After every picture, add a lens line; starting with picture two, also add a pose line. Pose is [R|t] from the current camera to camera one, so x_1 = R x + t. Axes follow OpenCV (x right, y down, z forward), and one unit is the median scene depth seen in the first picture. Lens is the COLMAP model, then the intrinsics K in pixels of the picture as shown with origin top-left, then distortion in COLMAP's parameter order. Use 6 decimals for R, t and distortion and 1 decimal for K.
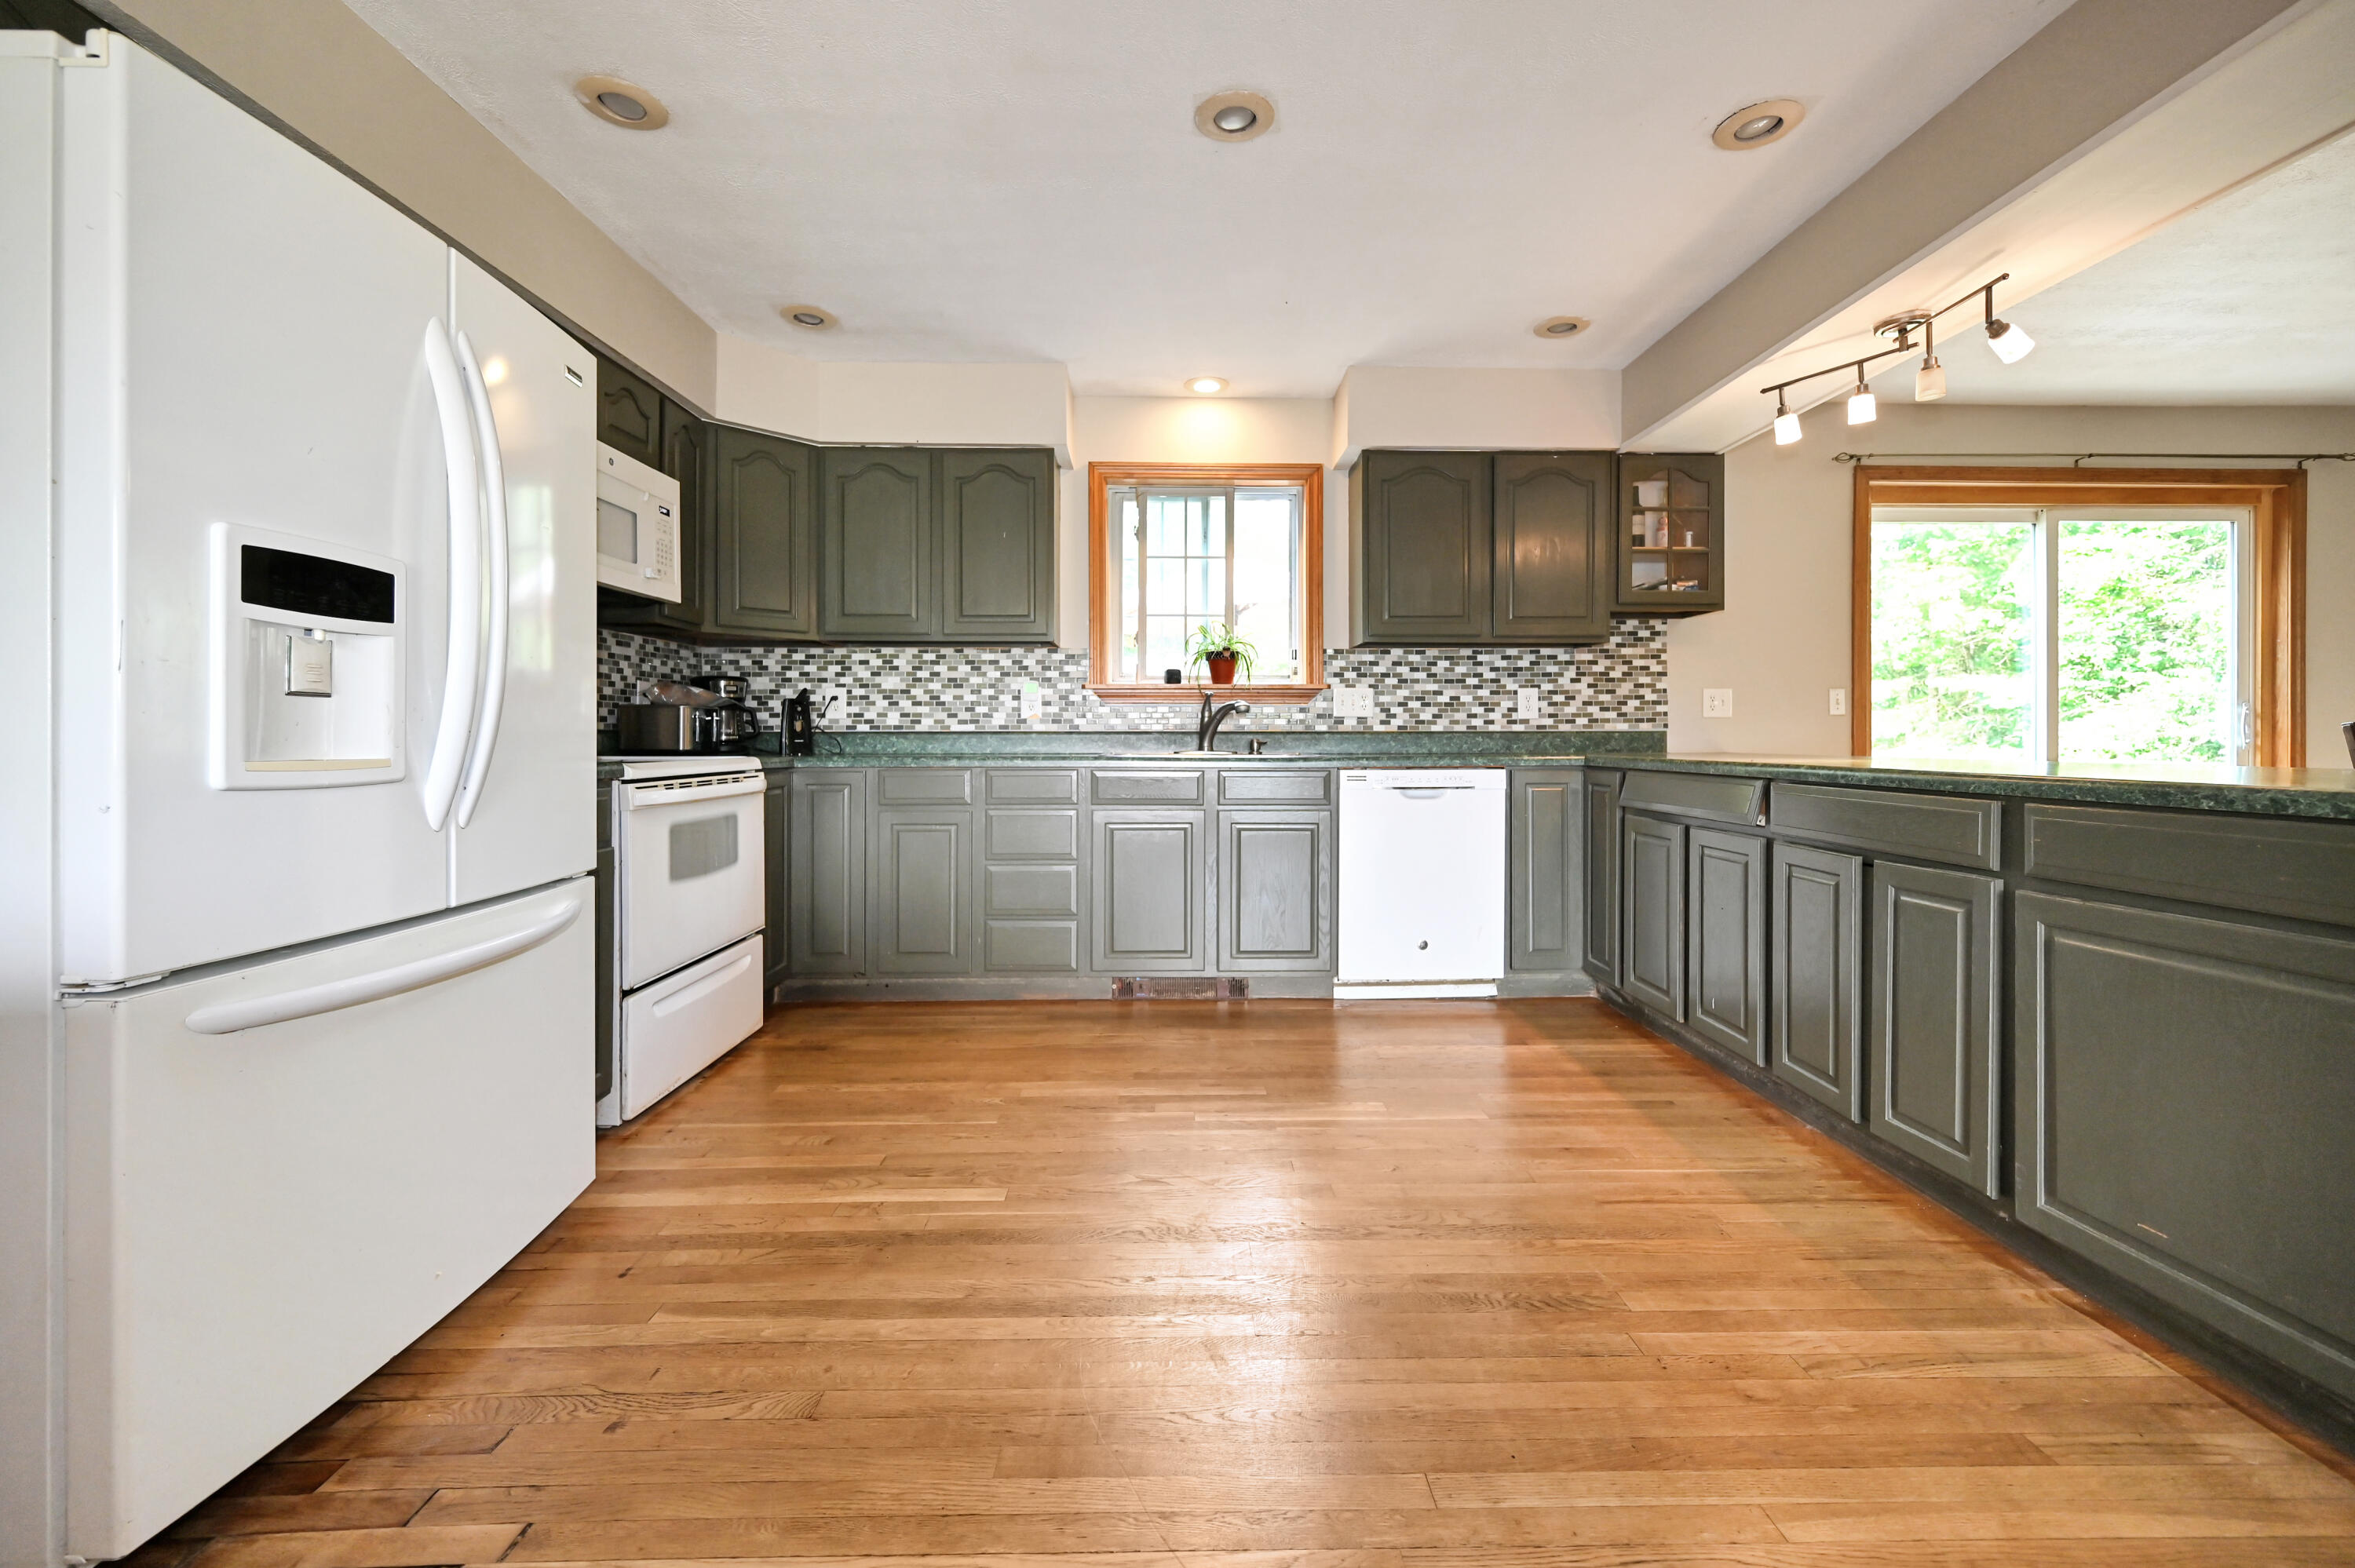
lens RADIAL K [[943.2, 0, 1179.0], [0, 943.2, 739.4], [0, 0, 1]] dist [-0.000244, 0.000187]
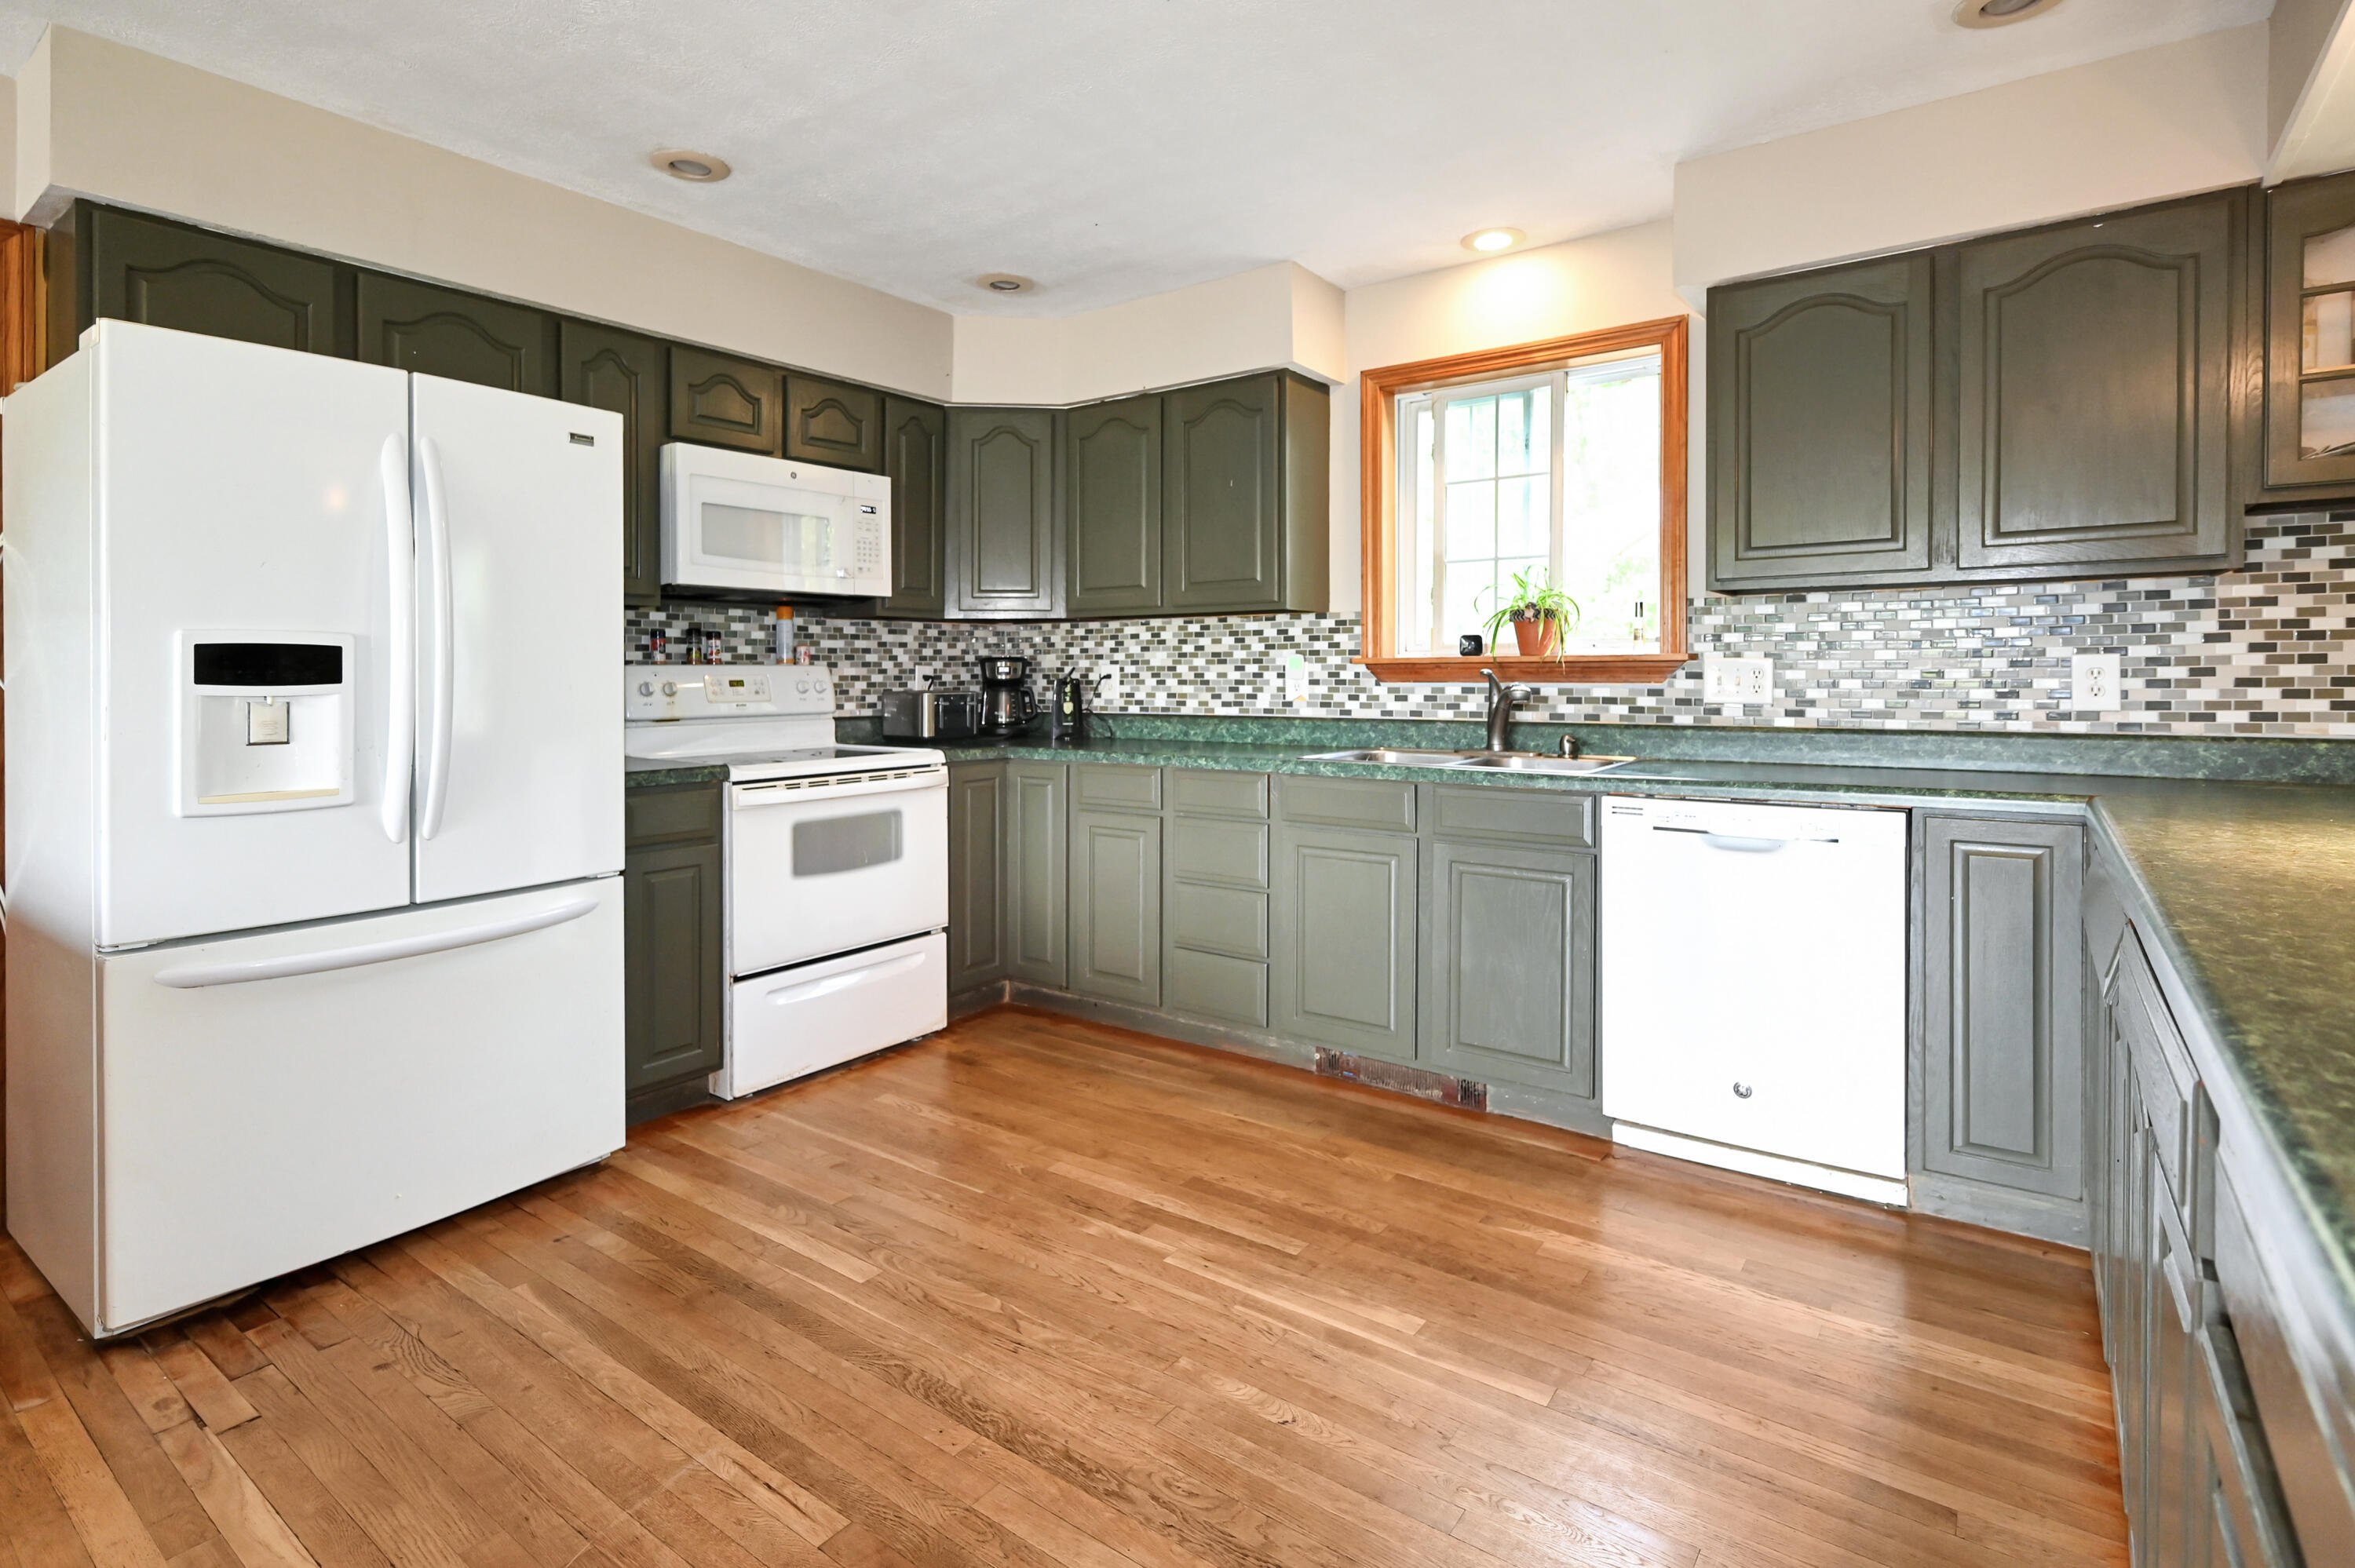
lens RADIAL K [[1147.3, 0, 1164.4], [0, 1147.3, 673.4], [0, 0, 1]] dist [0.000785, 0.001651]
pose [[0.790663, -0.003480, -0.612242, 0.356050], [0.004018, 0.999992, -0.000495, -0.045778], [0.612238, -0.002068, 0.790671, 0.154562]]
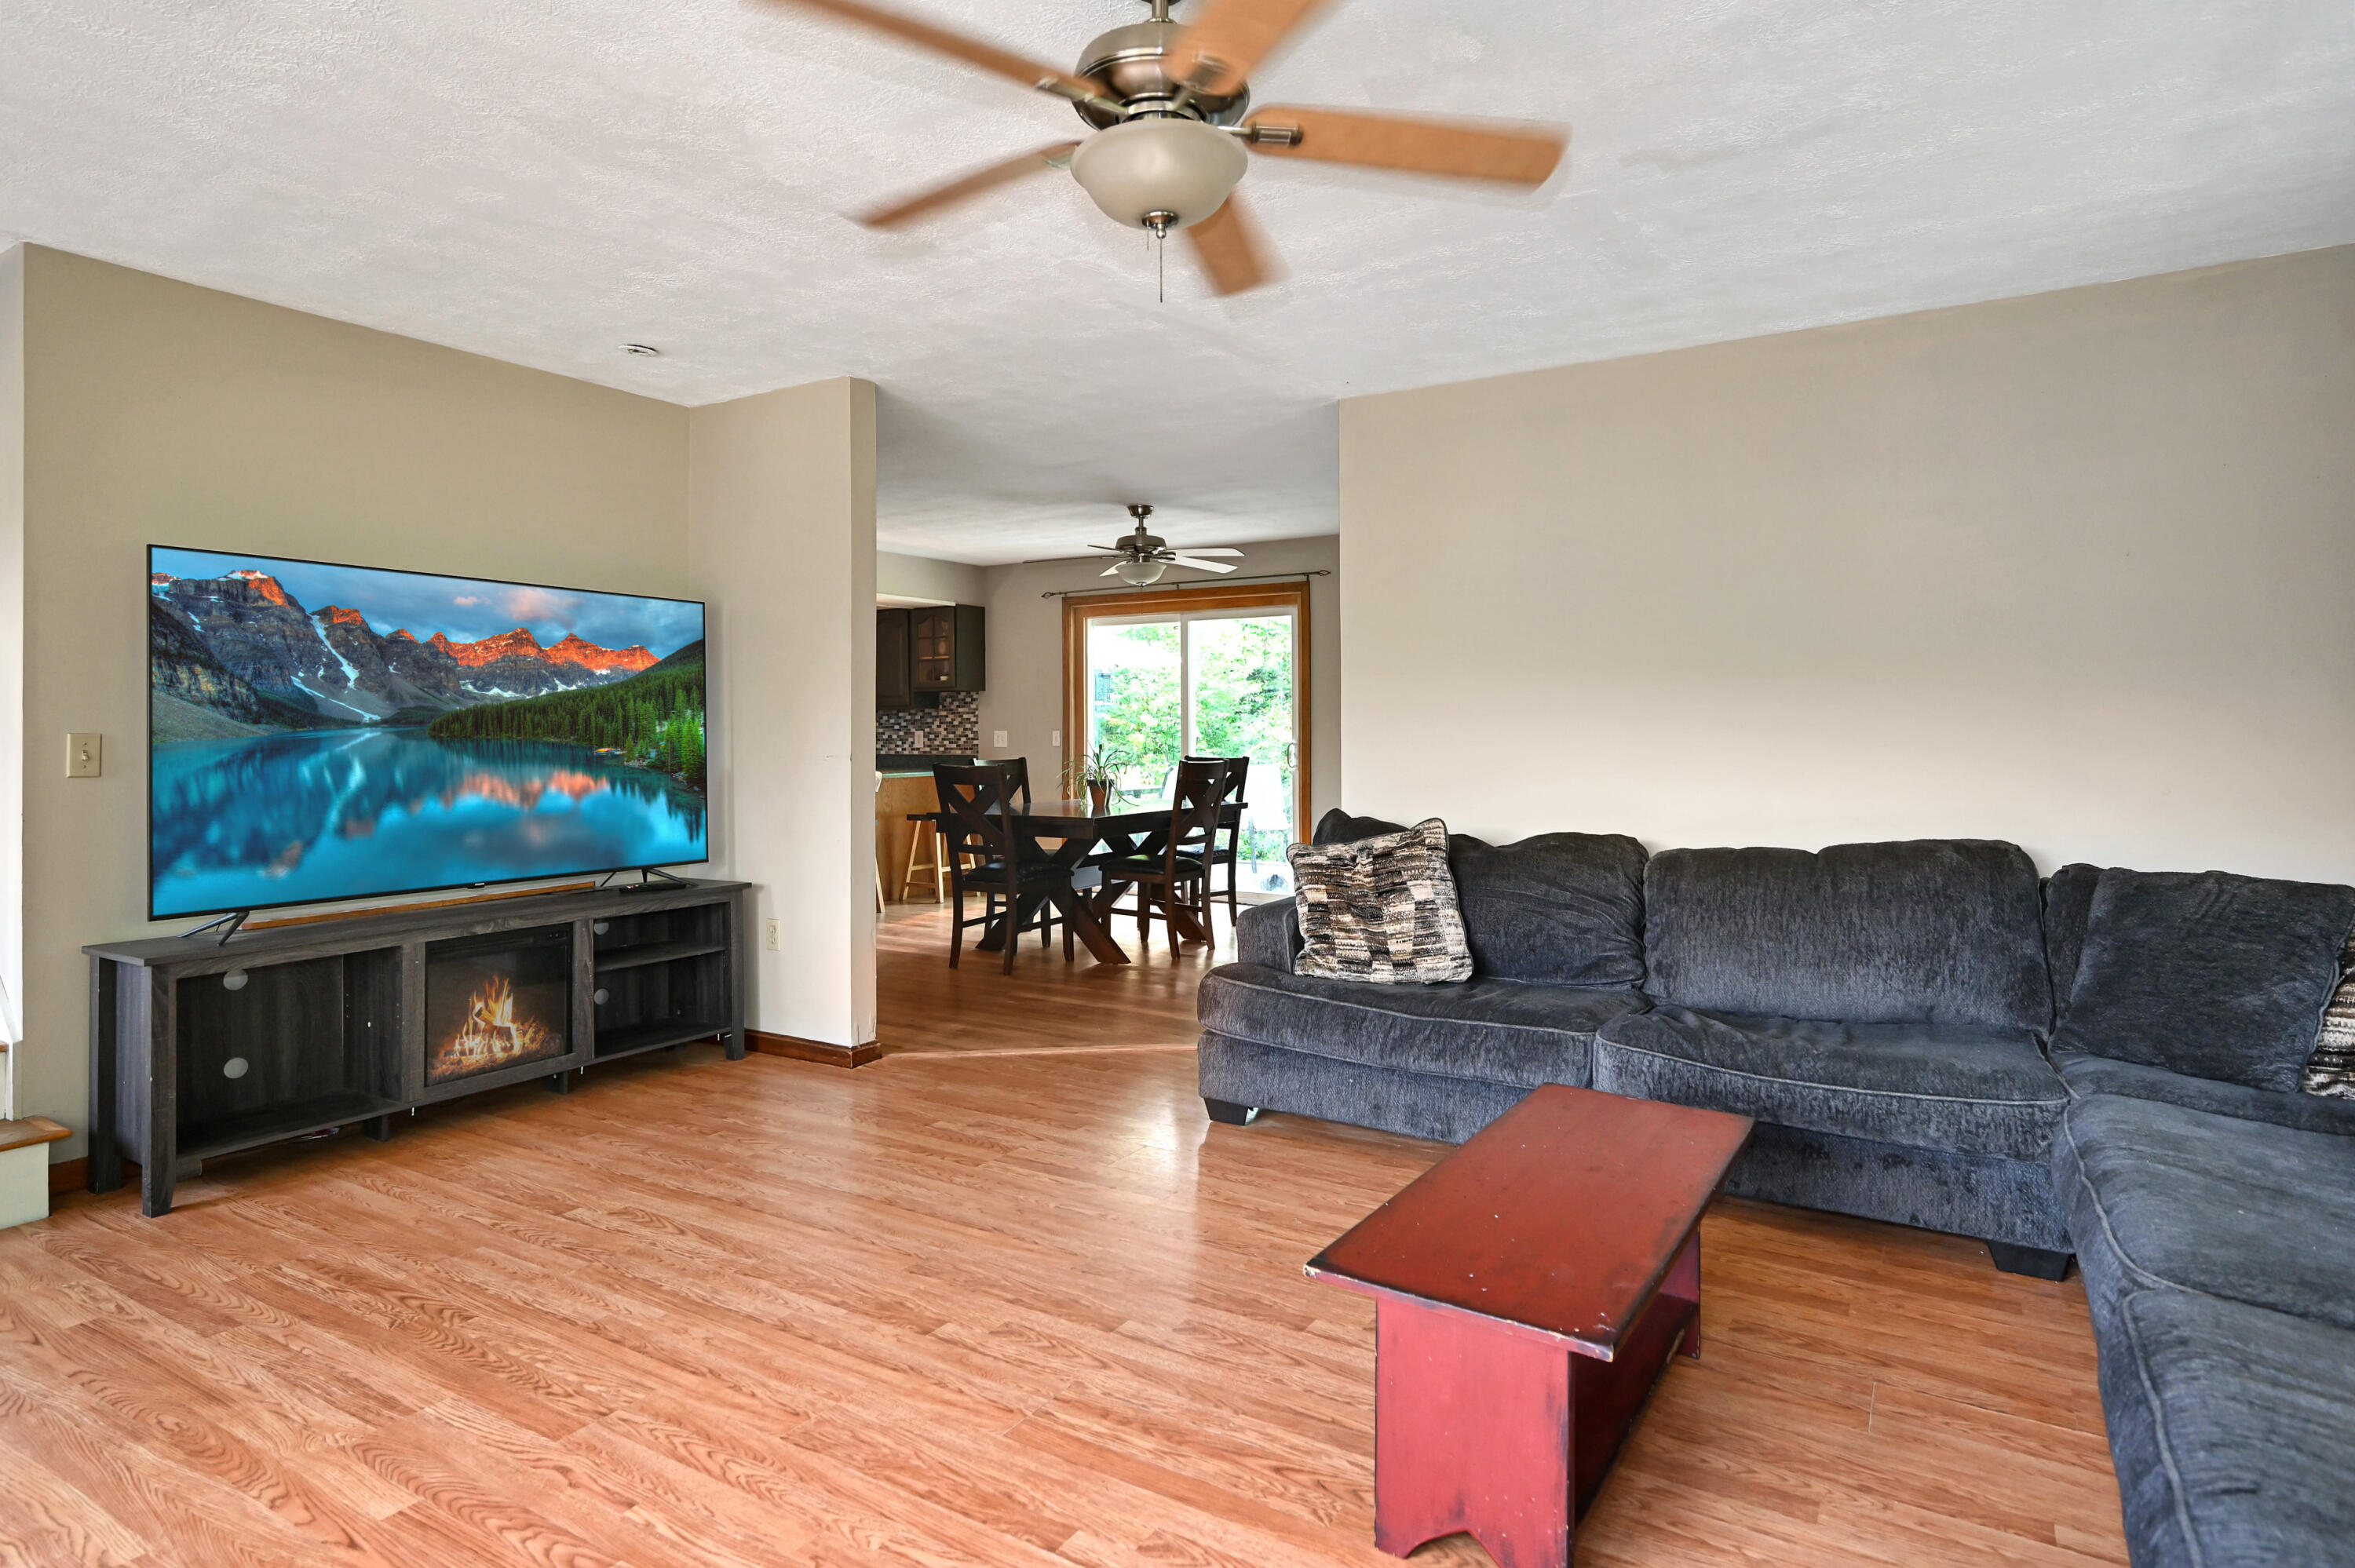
lens RADIAL K [[1283.4, 0, 1228.5], [0, 1283.4, 733.5], [0, 0, 1]] dist [-0.000331, -0.003248]
pose [[0.851094, -0.000681, -0.525014, 2.214860], [-0.000288, 0.999998, -0.001763, -0.045752], [0.525014, 0.001652, 0.851092, -0.810643]]
